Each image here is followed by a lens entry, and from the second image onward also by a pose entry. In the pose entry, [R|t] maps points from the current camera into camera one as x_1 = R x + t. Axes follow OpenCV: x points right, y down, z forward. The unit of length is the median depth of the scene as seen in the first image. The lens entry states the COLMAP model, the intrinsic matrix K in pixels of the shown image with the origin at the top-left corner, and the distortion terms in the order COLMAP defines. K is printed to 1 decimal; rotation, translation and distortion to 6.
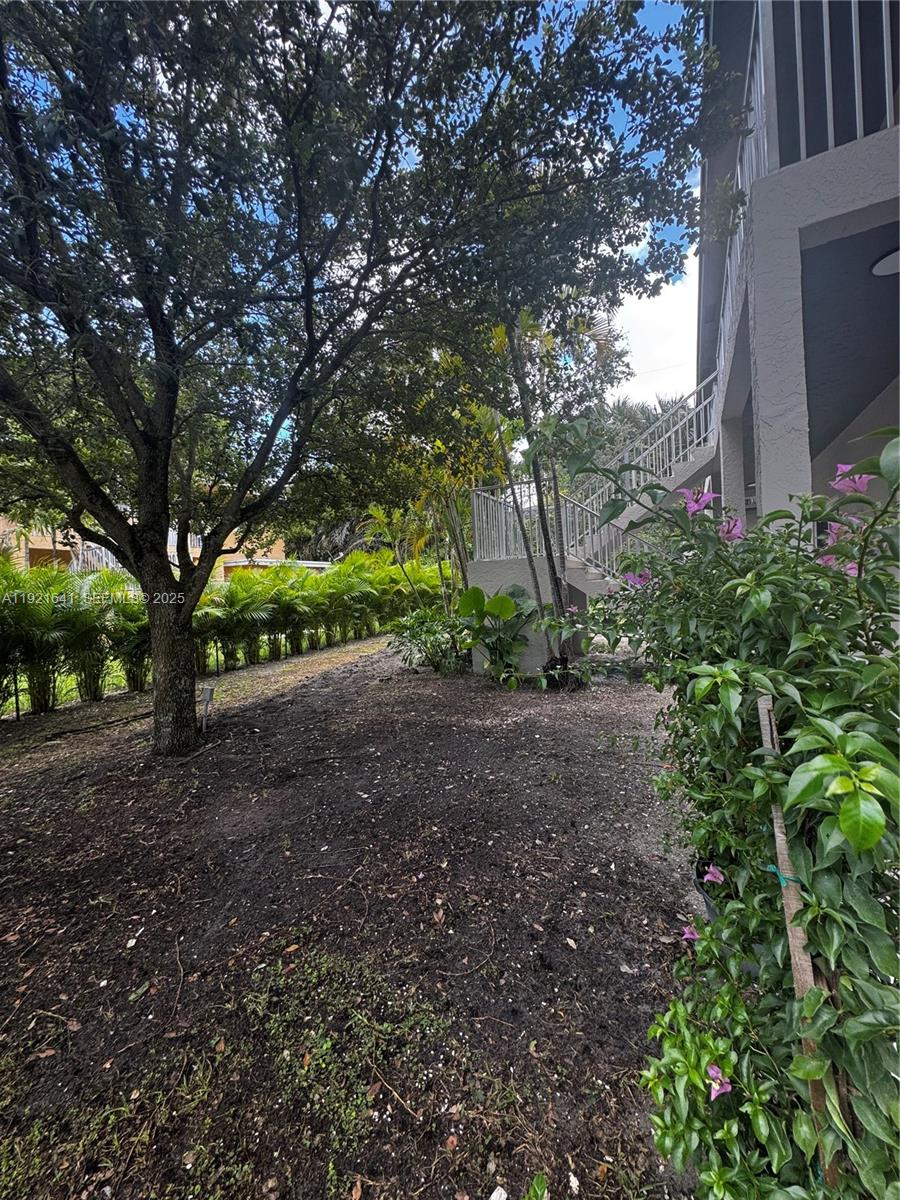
lens RADIAL K [[479.3, 0, 449.1], [0, 479.3, 599.2], [0, 0, 1]] dist [-0.003703, -0.000252]
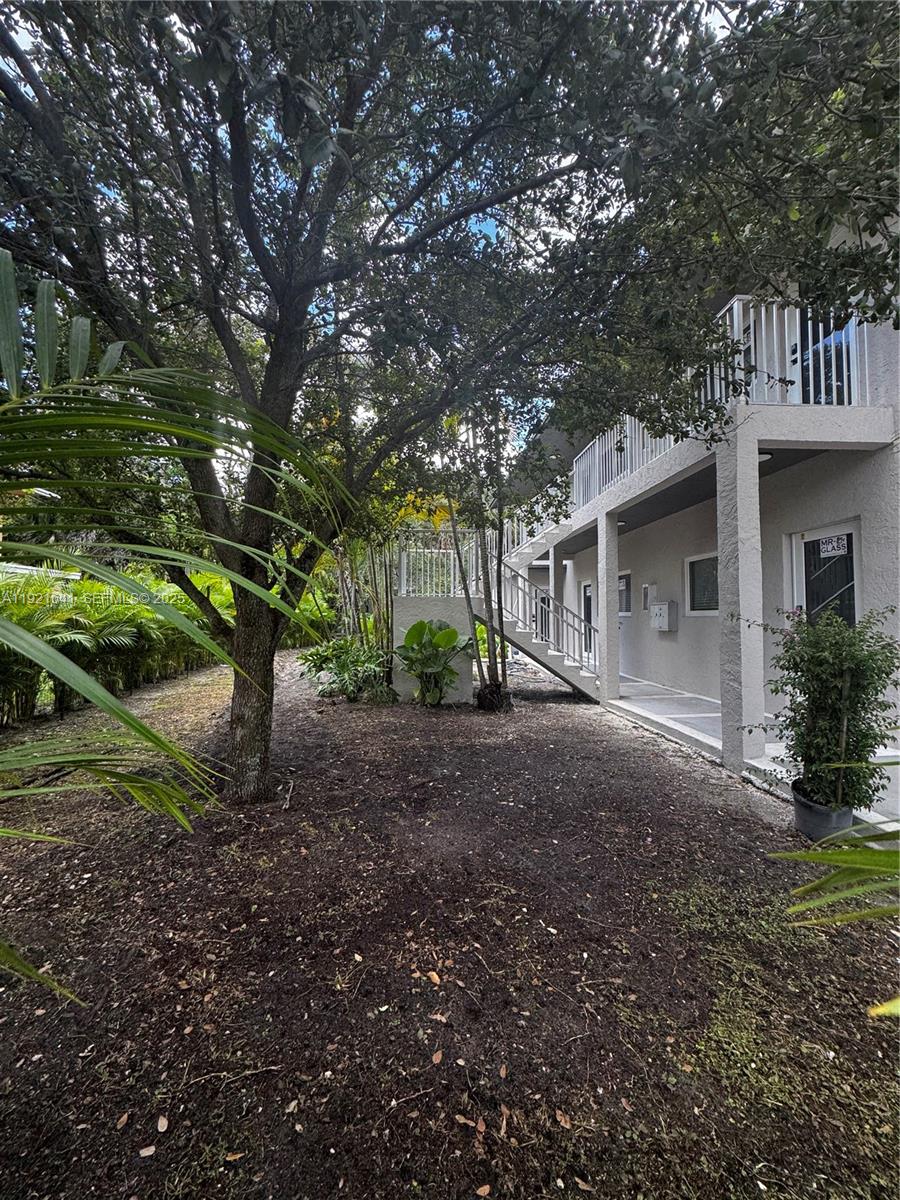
lens RADIAL K [[479.3, 0, 448.2], [0, 479.3, 599.4], [0, 0, 1]] dist [-0.003703, -0.000252]
pose [[0.864360, 0.063954, 0.498791, -0.841765], [-0.034877, 0.997116, -0.067409, -0.001441], [-0.501663, 0.040869, 0.864097, 0.045054]]
